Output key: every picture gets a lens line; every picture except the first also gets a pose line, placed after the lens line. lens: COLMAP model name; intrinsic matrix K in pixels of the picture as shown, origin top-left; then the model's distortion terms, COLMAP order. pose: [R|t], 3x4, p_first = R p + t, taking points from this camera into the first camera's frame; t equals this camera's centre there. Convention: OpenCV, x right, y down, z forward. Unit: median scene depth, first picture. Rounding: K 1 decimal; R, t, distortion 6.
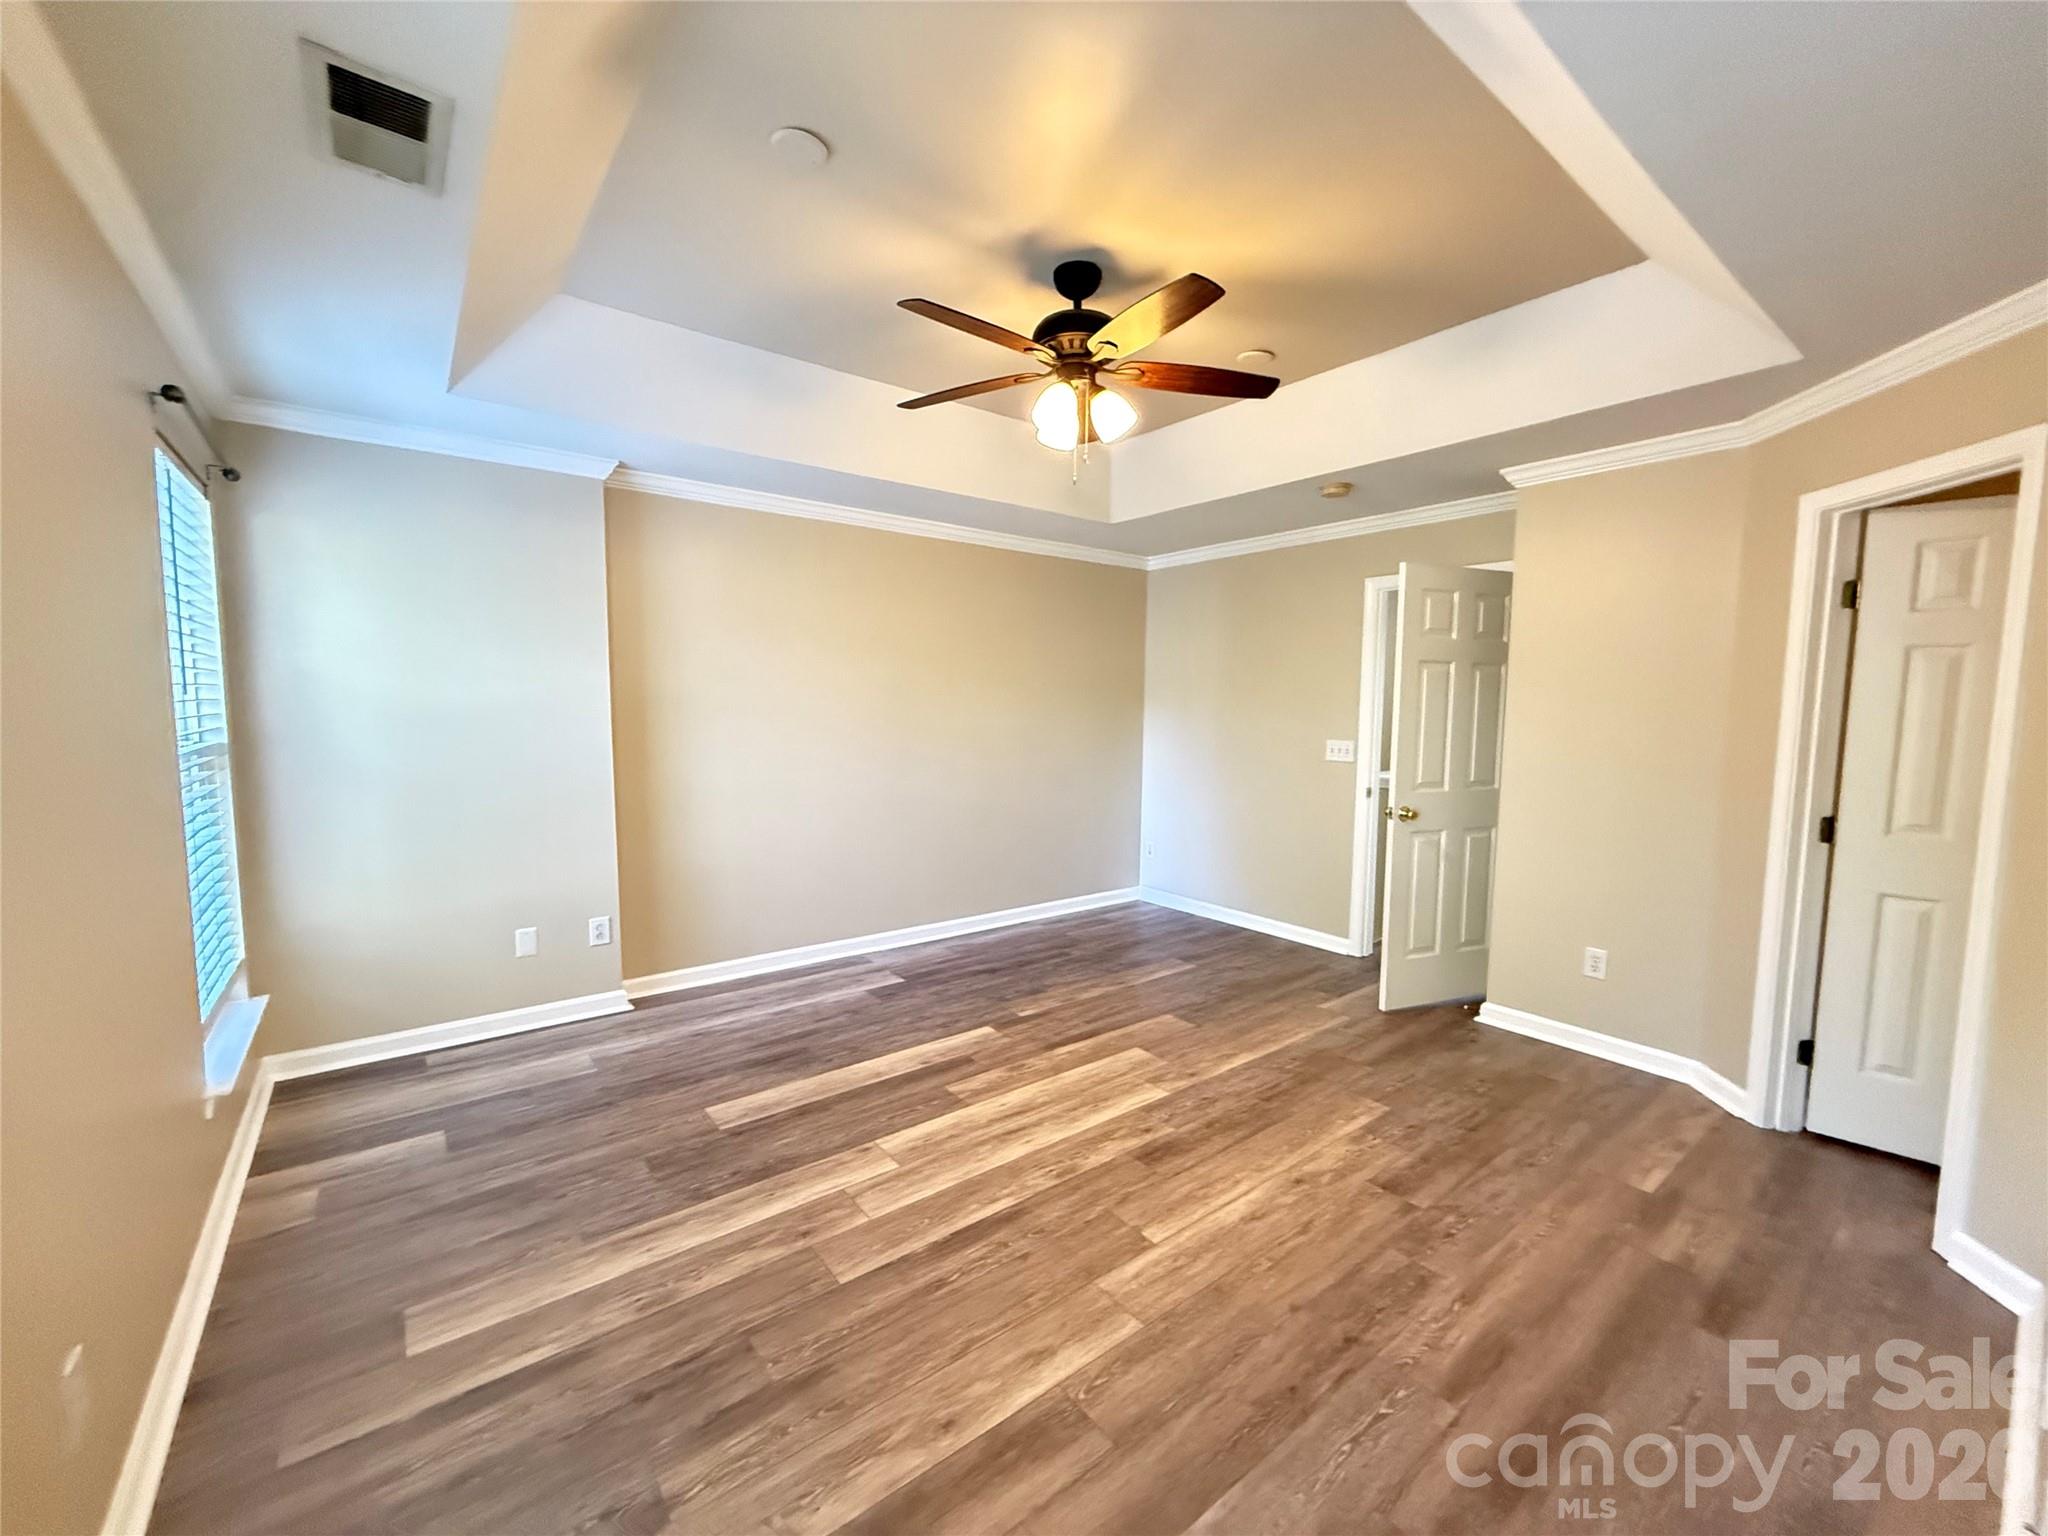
lens RADIAL K [[814.3, 0, 1020.0], [0, 814.3, 768.0], [0, 0, 1]] dist [-0.002300, 0.000998]
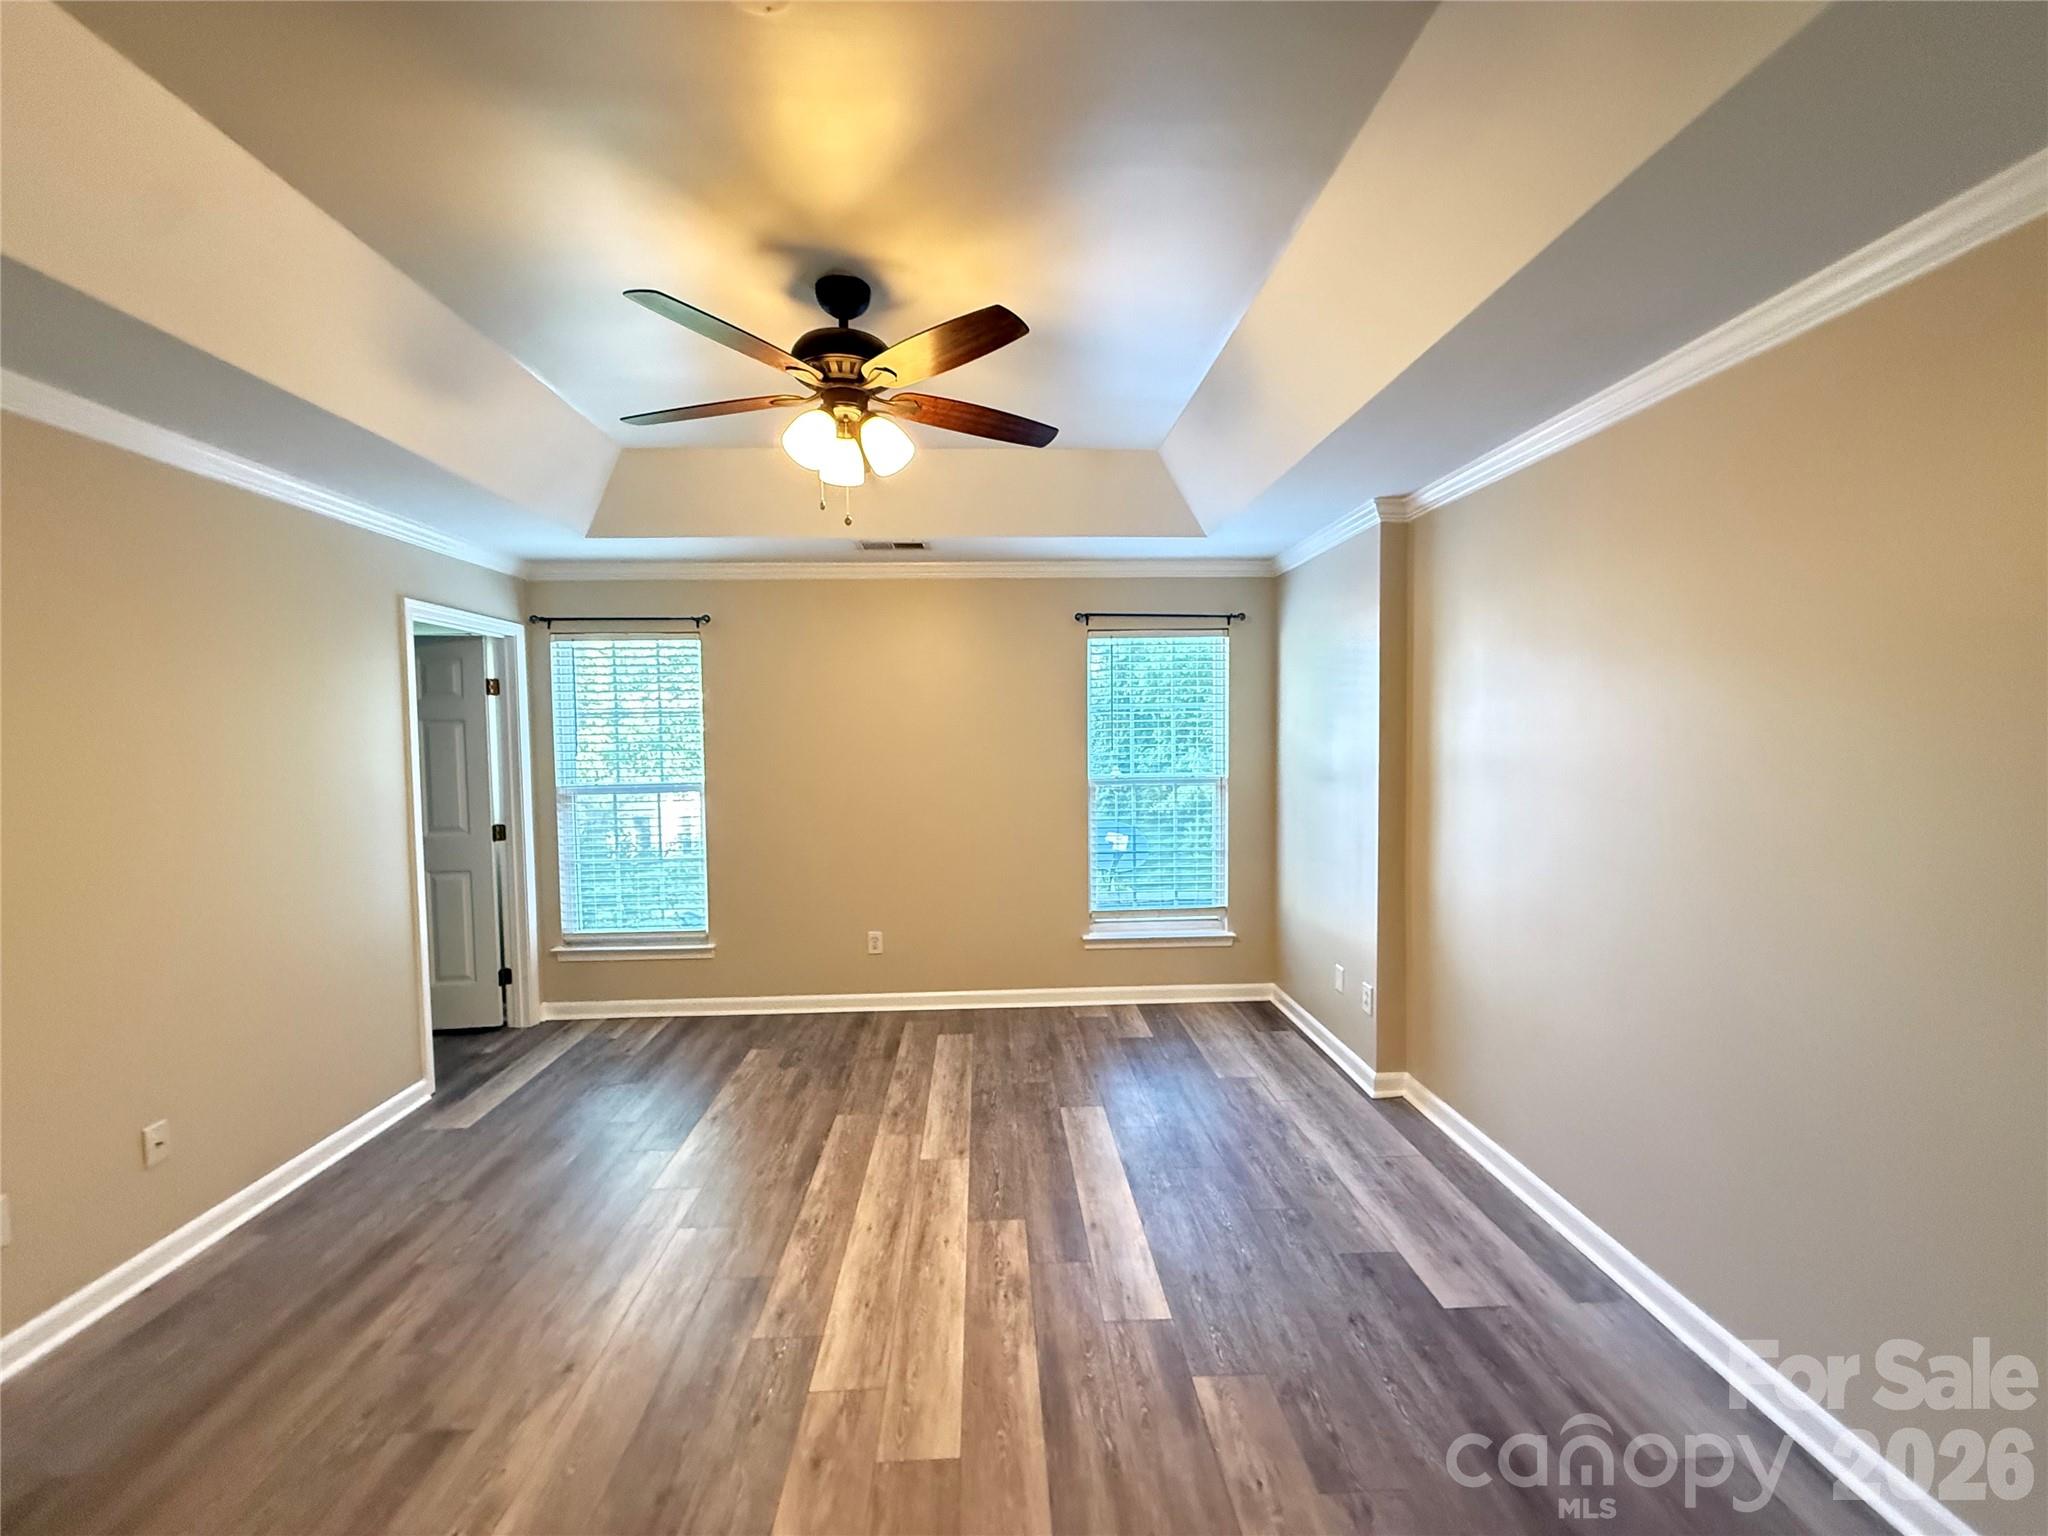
lens RADIAL K [[814.3, 0, 1021.9], [0, 814.3, 773.1], [0, 0, 1]] dist [-0.002300, 0.000998]
pose [[-0.571620, 0.040355, -0.819525, 0.592804], [-0.061832, 0.993831, 0.092066, -0.152228], [0.818185, 0.103300, -0.565599, 1.446808]]
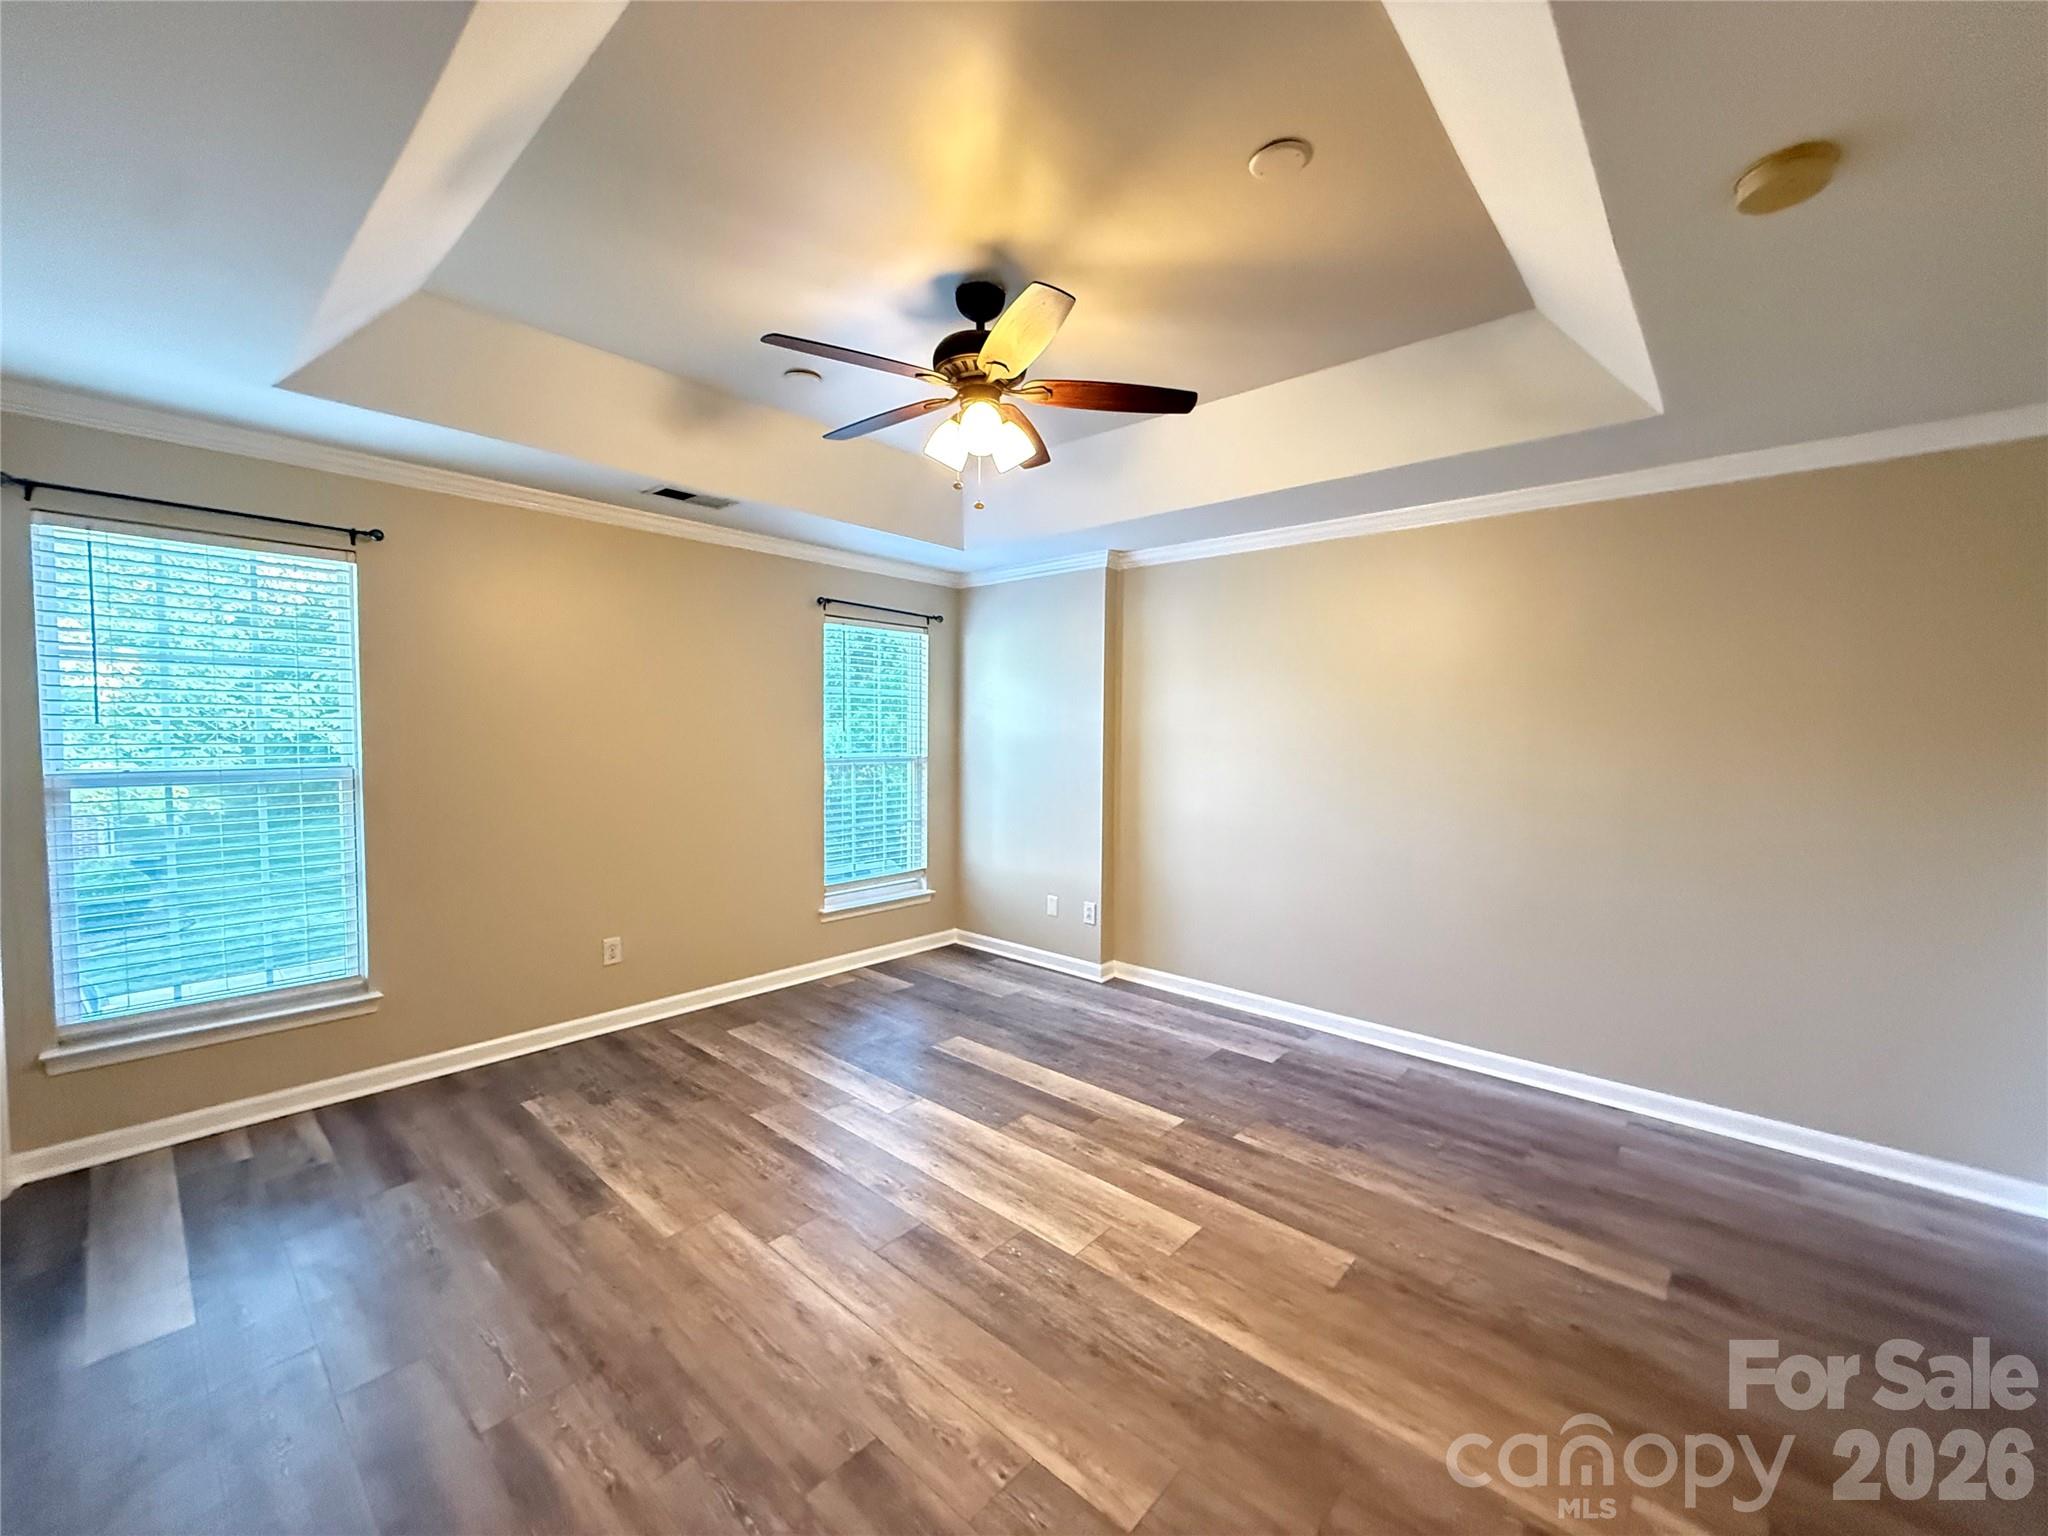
lens RADIAL K [[814.3, 0, 1021.3], [0, 814.3, 771.0], [0, 0, 1]] dist [-0.002300, 0.000998]
pose [[0.184498, 0.042809, -0.981900, 0.893446], [-0.091221, 0.995484, 0.026261, -0.060699], [0.978590, 0.084725, 0.187570, 0.772857]]
